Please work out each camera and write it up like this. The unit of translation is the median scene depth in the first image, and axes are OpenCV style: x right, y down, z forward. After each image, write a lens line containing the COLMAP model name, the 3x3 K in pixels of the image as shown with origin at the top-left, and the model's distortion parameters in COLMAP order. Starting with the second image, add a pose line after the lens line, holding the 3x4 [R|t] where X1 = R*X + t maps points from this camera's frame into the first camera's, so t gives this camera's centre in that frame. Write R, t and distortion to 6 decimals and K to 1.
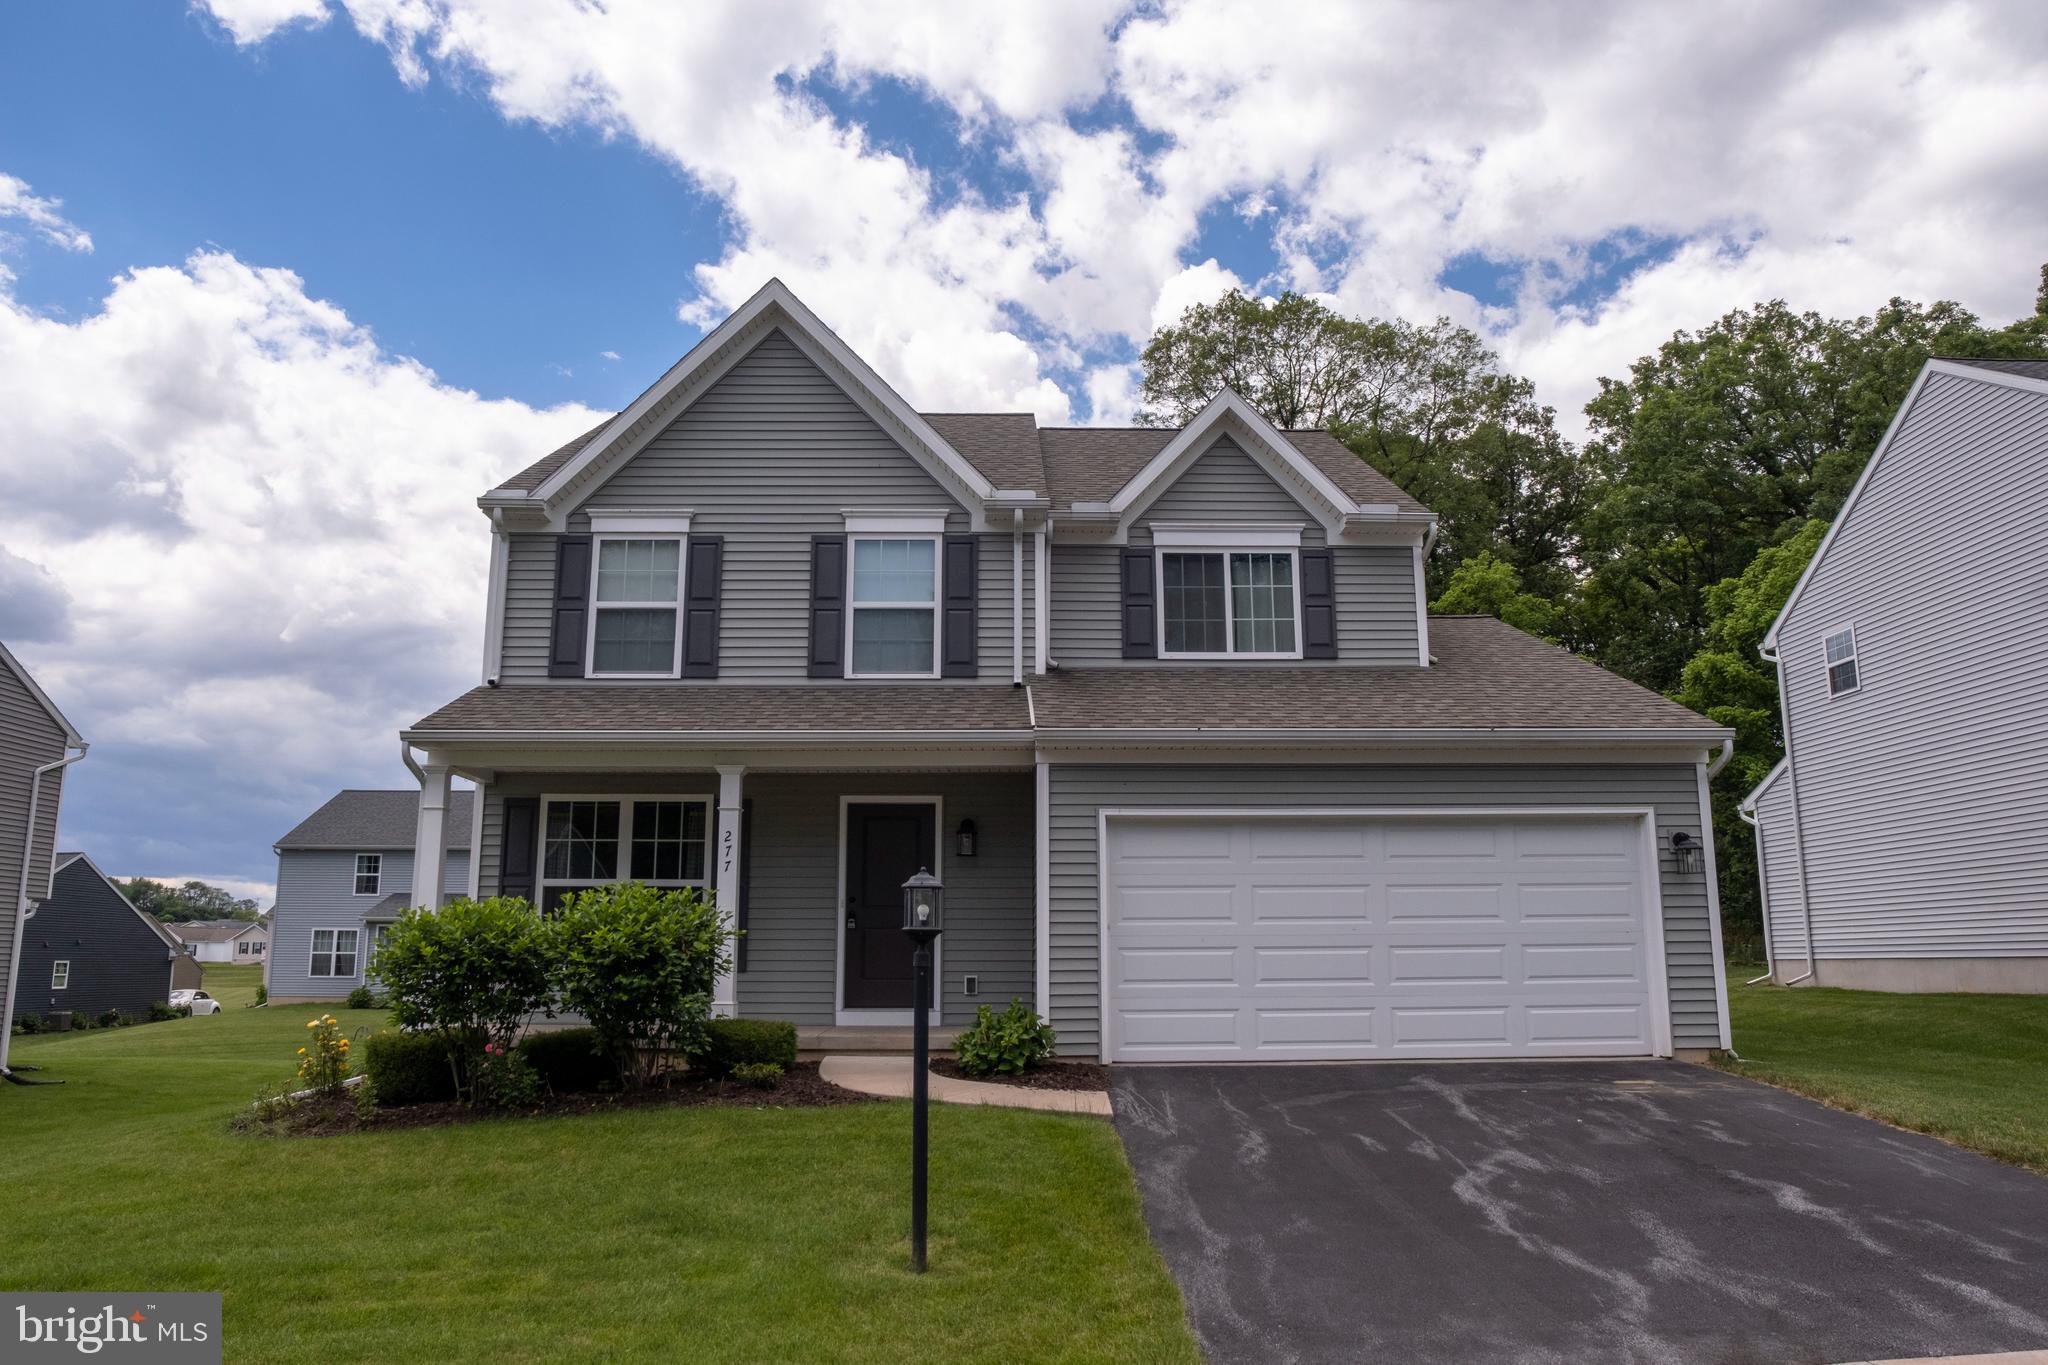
lens RADIAL K [[1458.3, 0, 1024.0], [0, 1458.3, 682.5], [0, 0, 1]] dist [-0.056635, 0.045853]
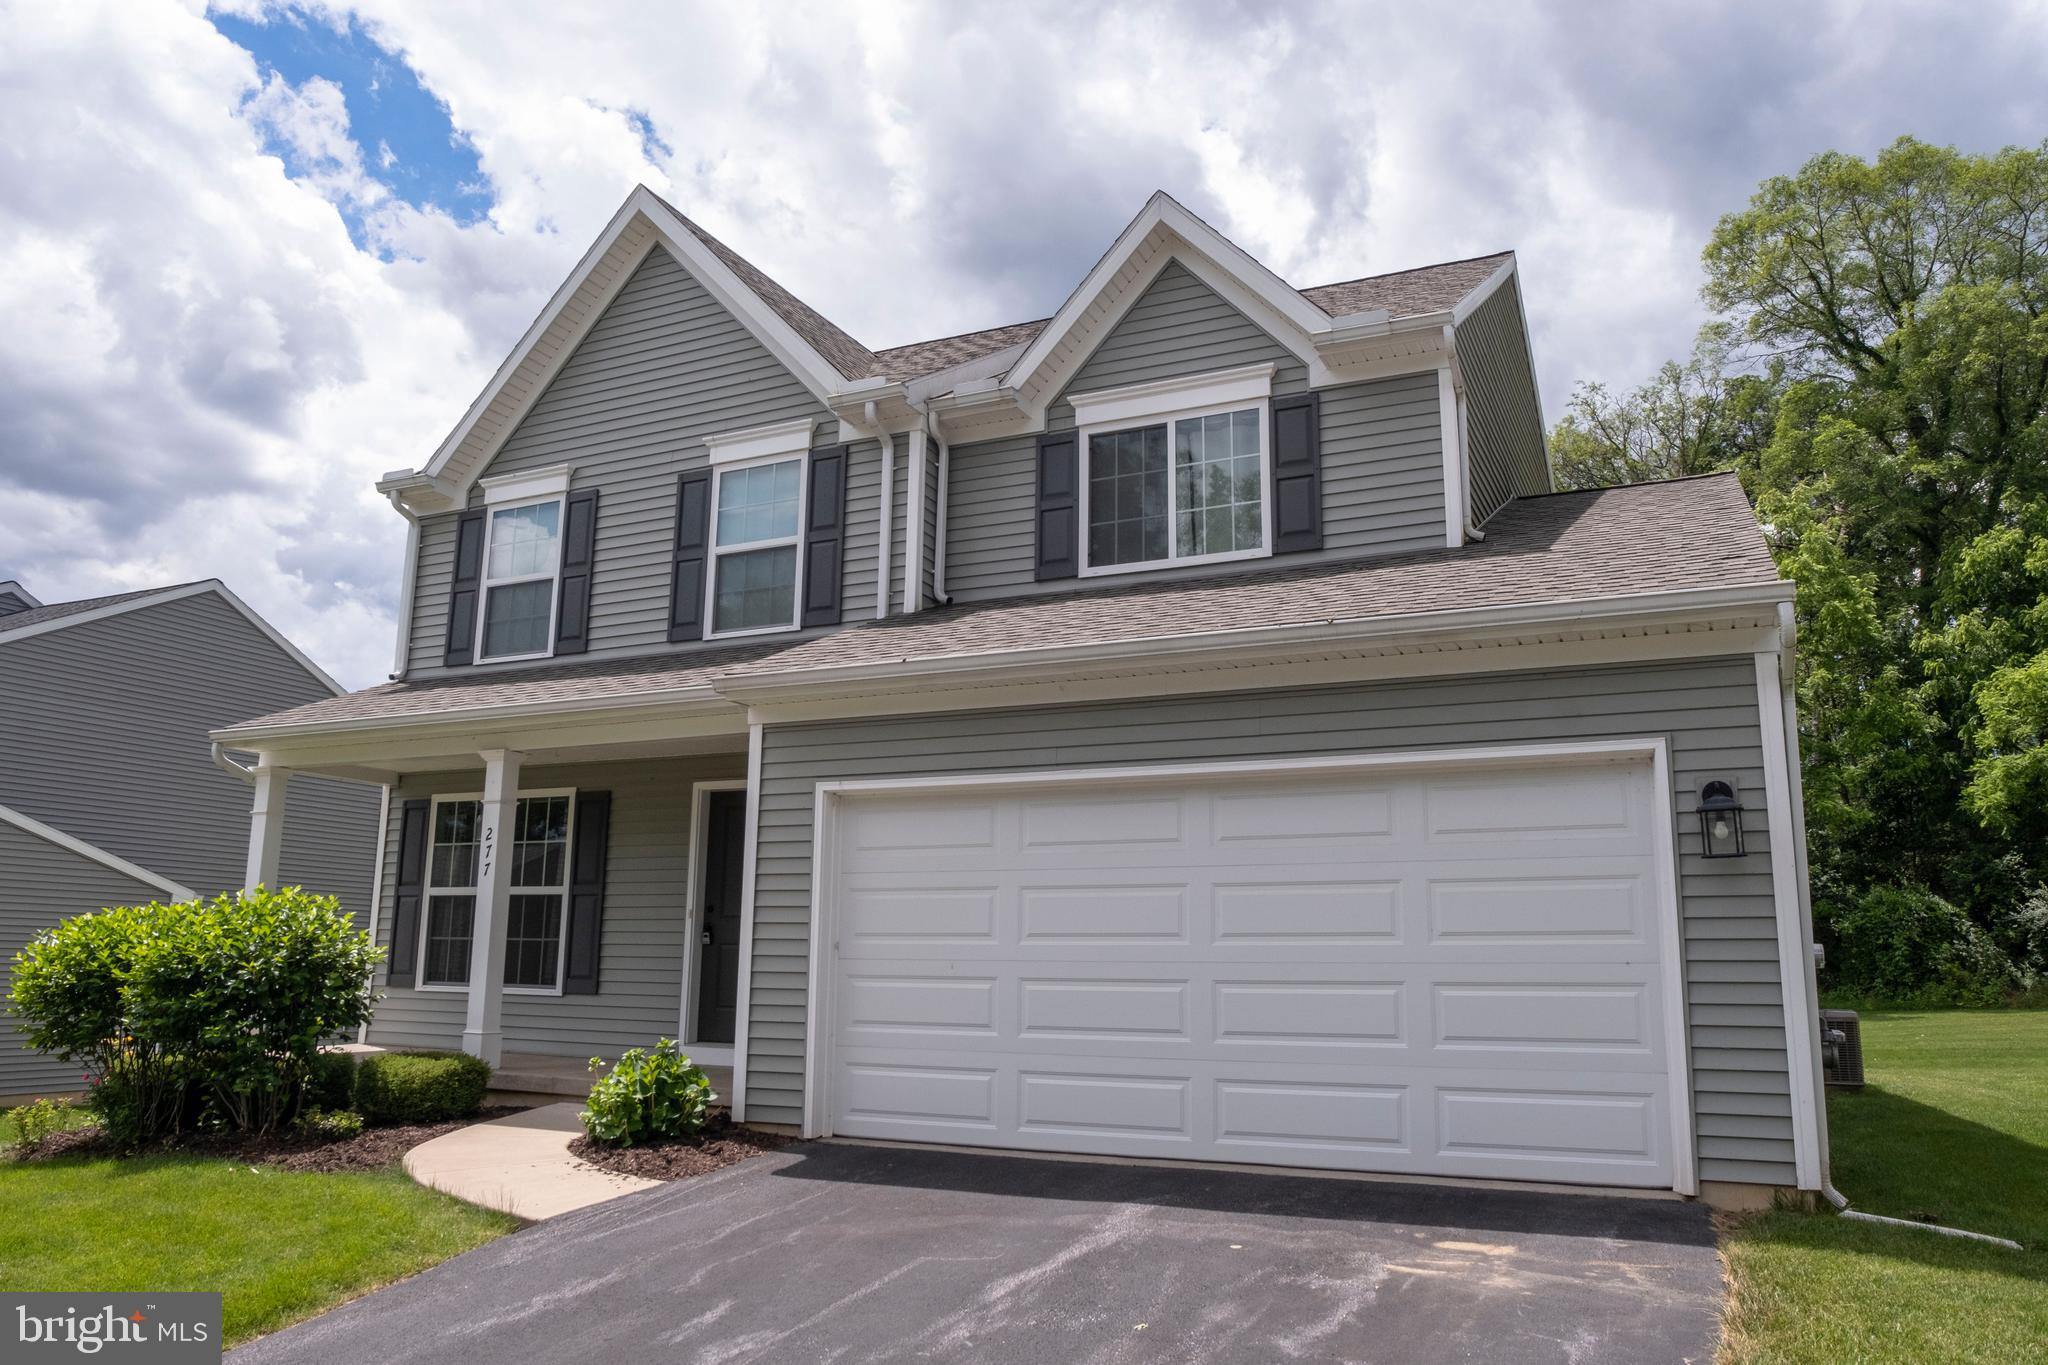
lens RADIAL K [[1458.3, 0, 1024.0], [0, 1458.3, 682.5], [0, 0, 1]] dist [-0.056635, 0.045853]
pose [[0.892685, -0.073697, -0.444615, 0.396395], [0.071767, 0.997196, -0.021199, 0.050617], [0.444930, -0.012985, 0.895471, 0.336926]]
